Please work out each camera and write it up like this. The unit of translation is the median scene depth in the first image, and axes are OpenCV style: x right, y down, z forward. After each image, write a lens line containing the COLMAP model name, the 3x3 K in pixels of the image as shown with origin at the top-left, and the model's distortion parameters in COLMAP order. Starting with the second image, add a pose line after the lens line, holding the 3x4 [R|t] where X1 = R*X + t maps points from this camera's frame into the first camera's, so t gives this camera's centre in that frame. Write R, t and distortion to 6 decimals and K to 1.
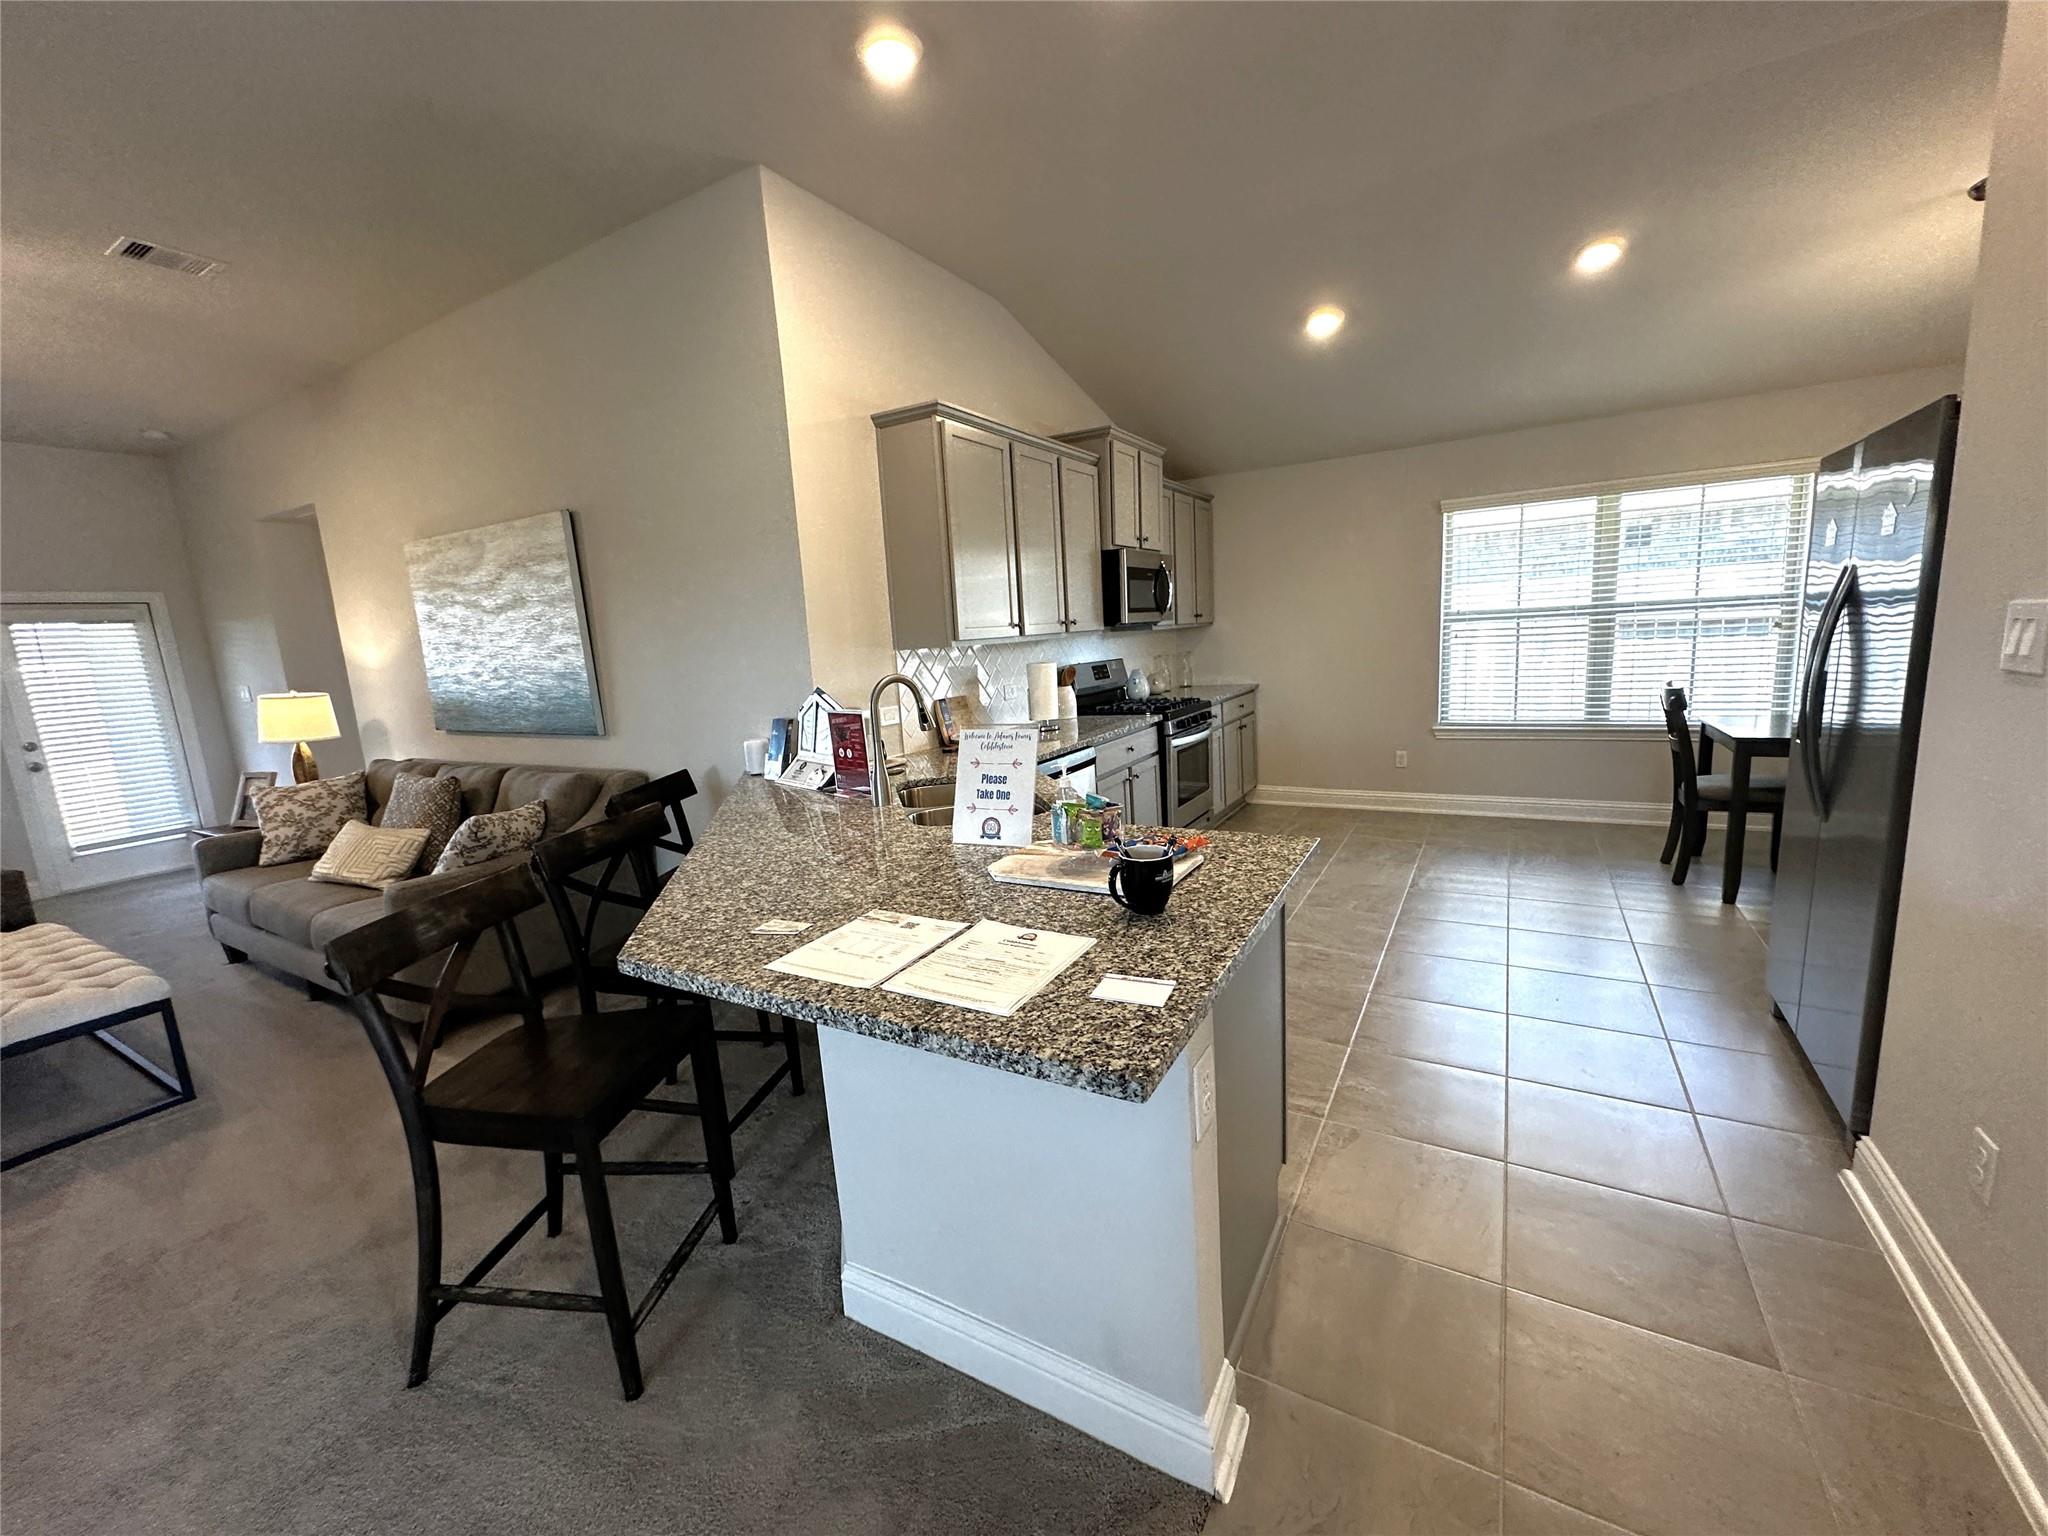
lens RADIAL K [[818.7, 0, 1019.3], [0, 818.7, 768.9], [0, 0, 1]] dist [-0.004380, 0.001650]
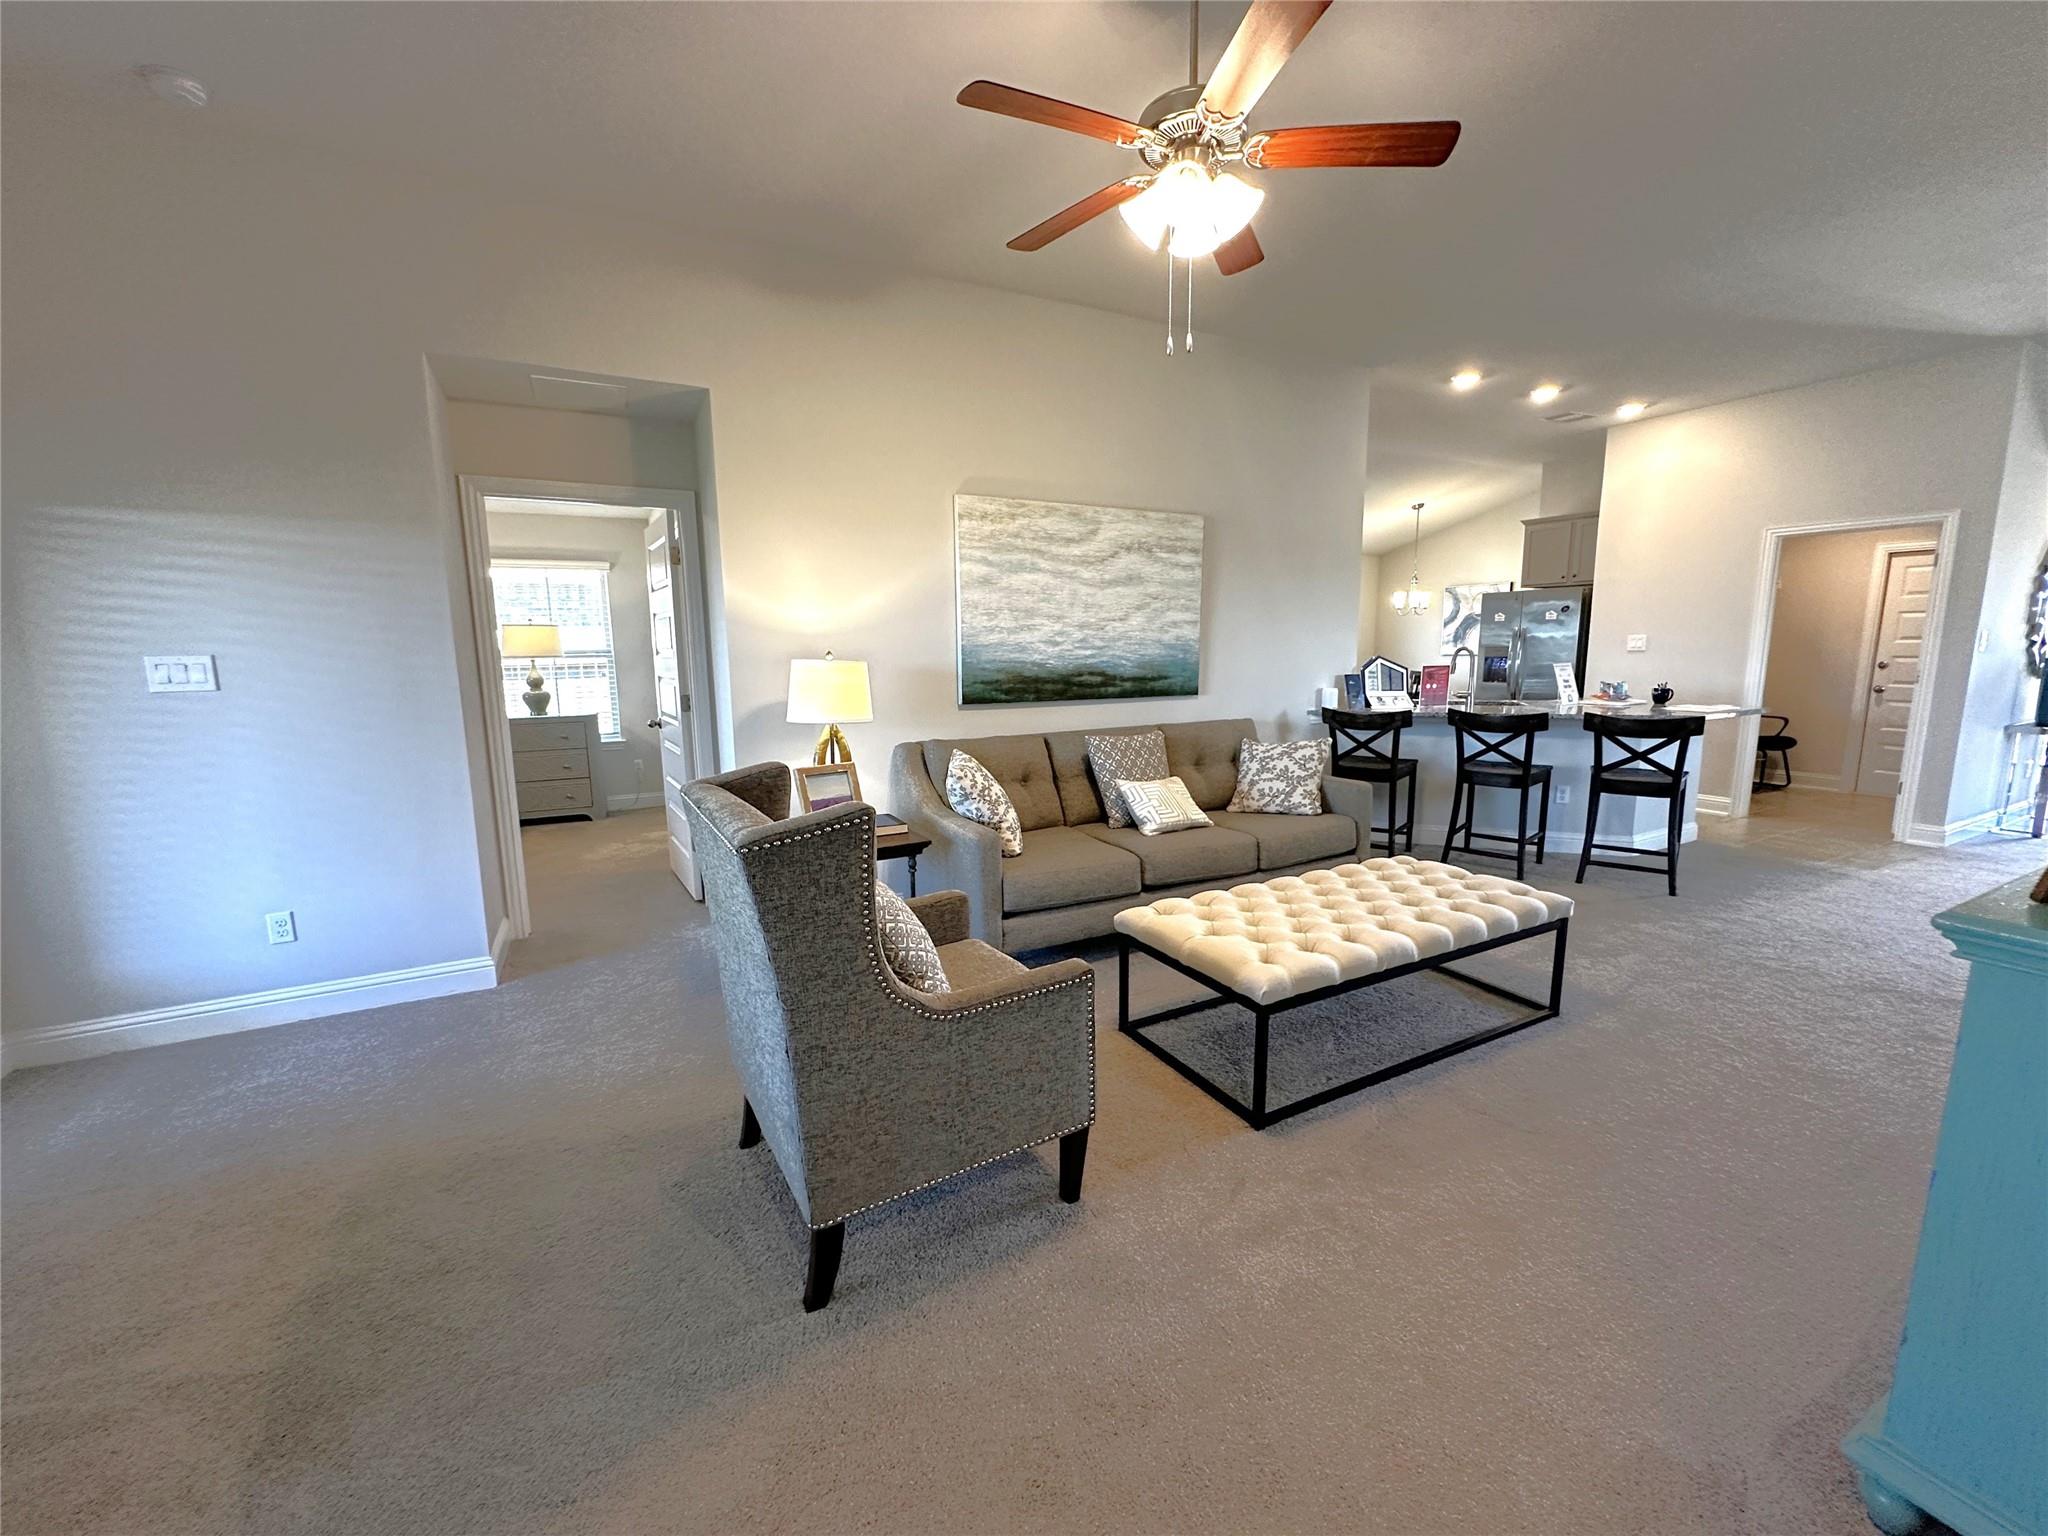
lens RADIAL K [[818.7, 0, 1028.3], [0, 818.7, 769.6], [0, 0, 1]] dist [-0.004380, 0.001650]
pose [[0.522202, -0.074764, 0.849538, -1.507213], [0.123631, 0.992264, 0.011330, 0.022693], [-0.843813, 0.099113, 0.527405, 0.496726]]
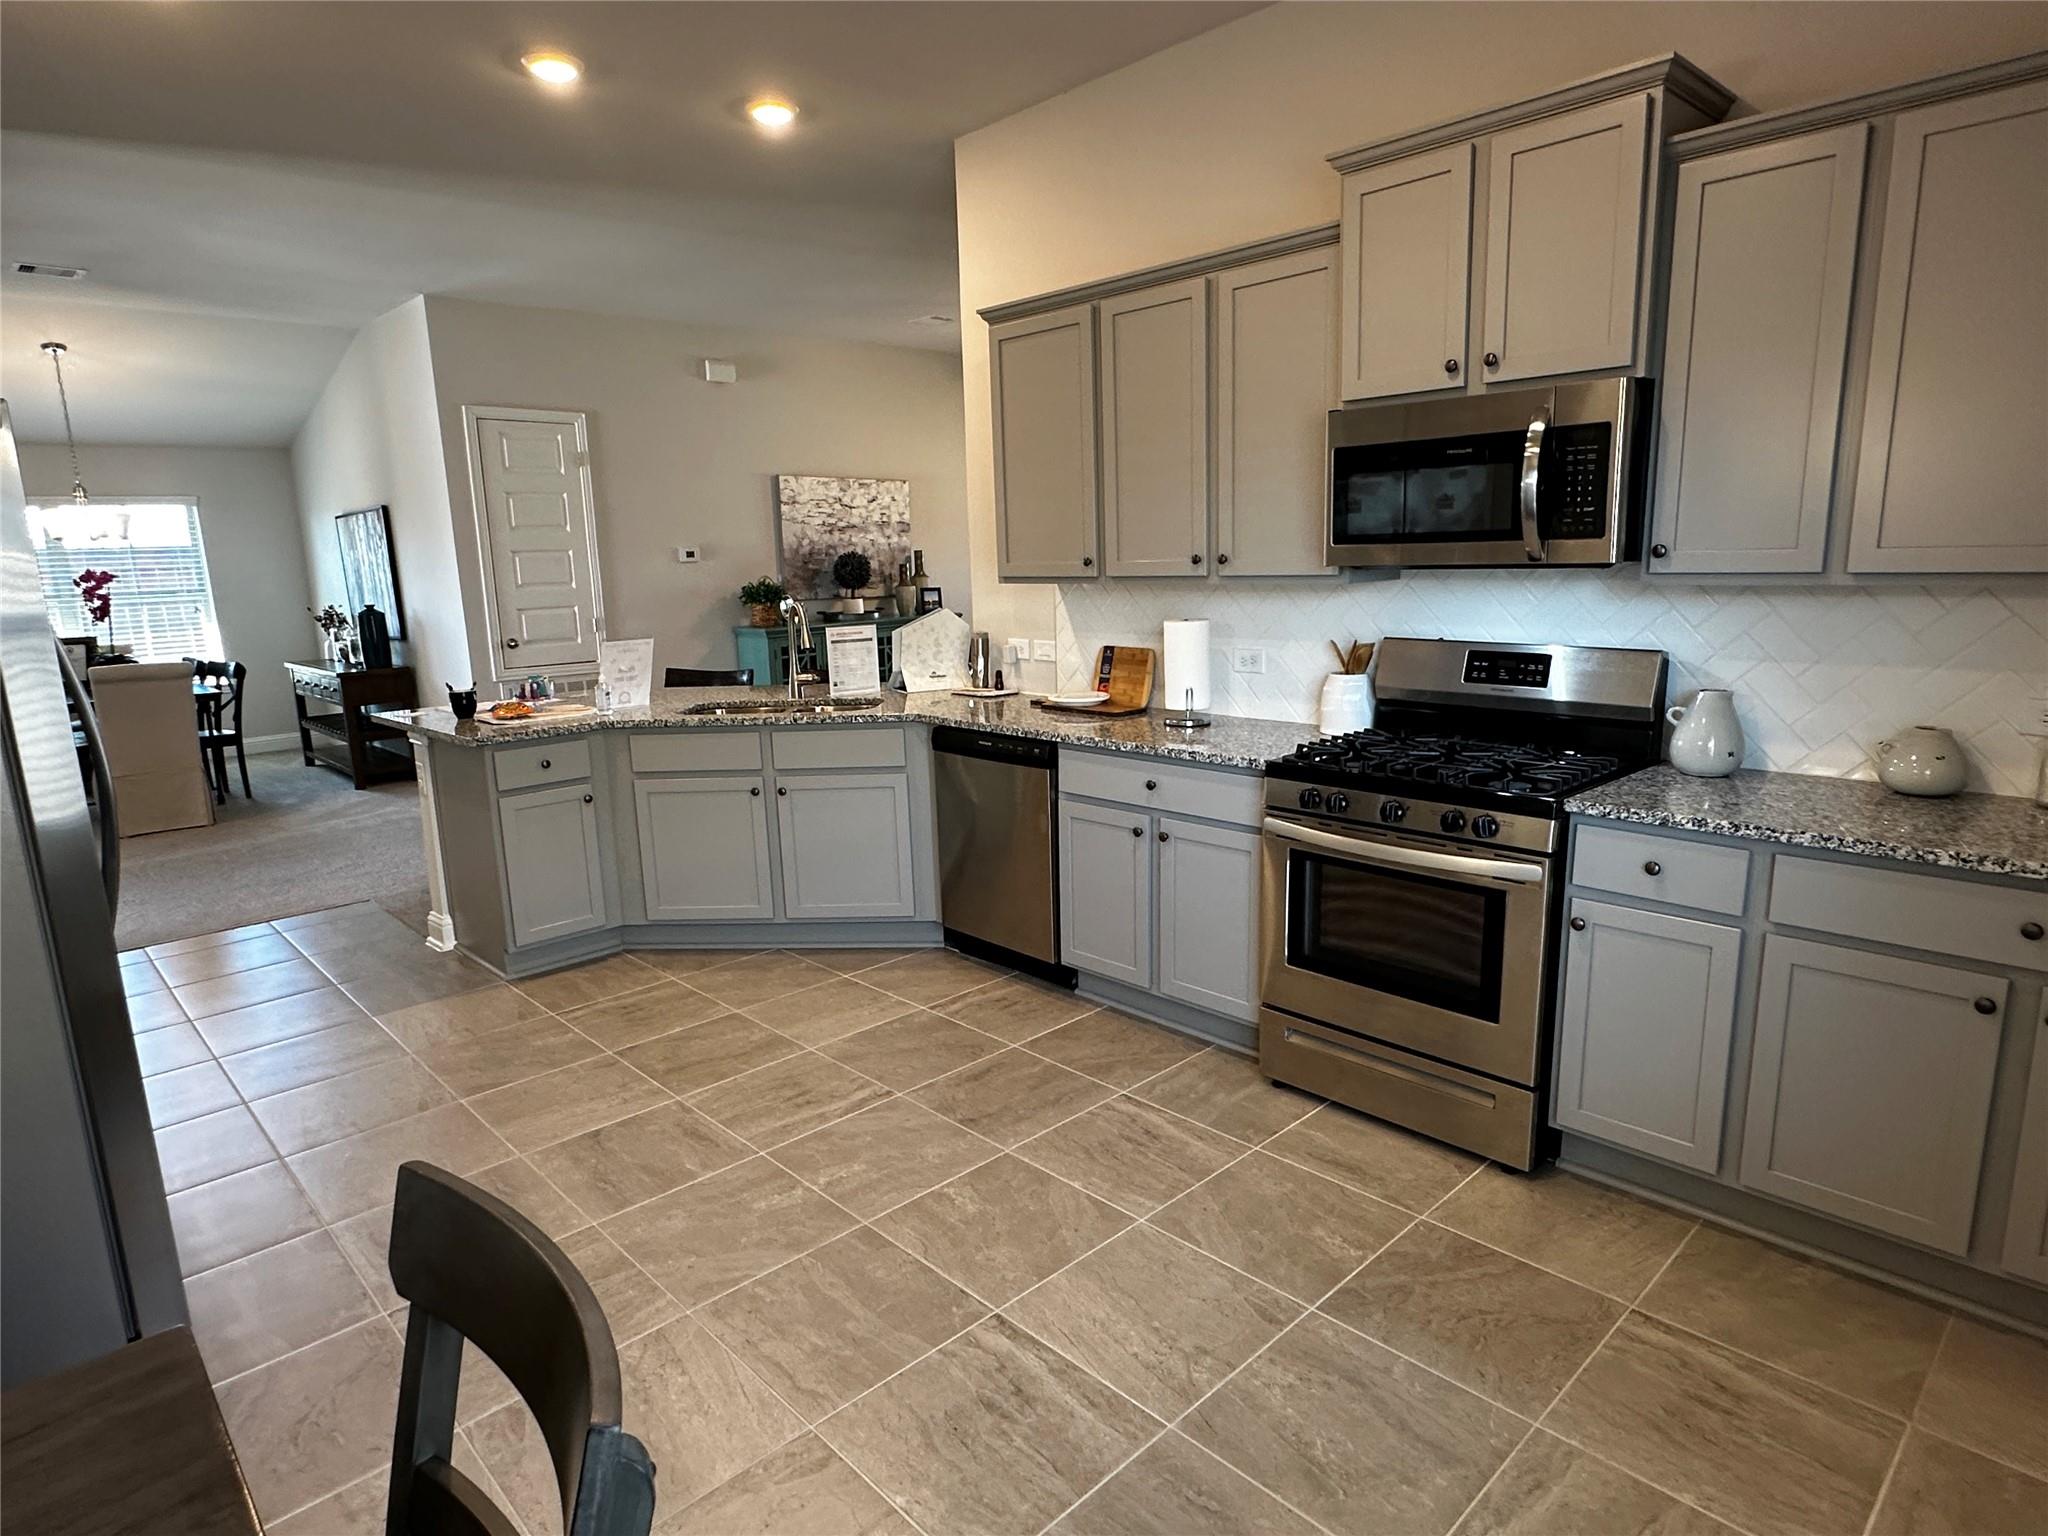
lens RADIAL K [[1159.6, 0, 1025.0], [0, 1159.6, 781.5], [0, 0, 1]] dist [-0.003544, -0.001652]
pose [[-0.266268, 0.259174, -0.928402, 0.874918], [-0.115753, 0.947606, 0.297733, -0.248329], [0.956923, 0.186742, -0.222317, 1.032545]]
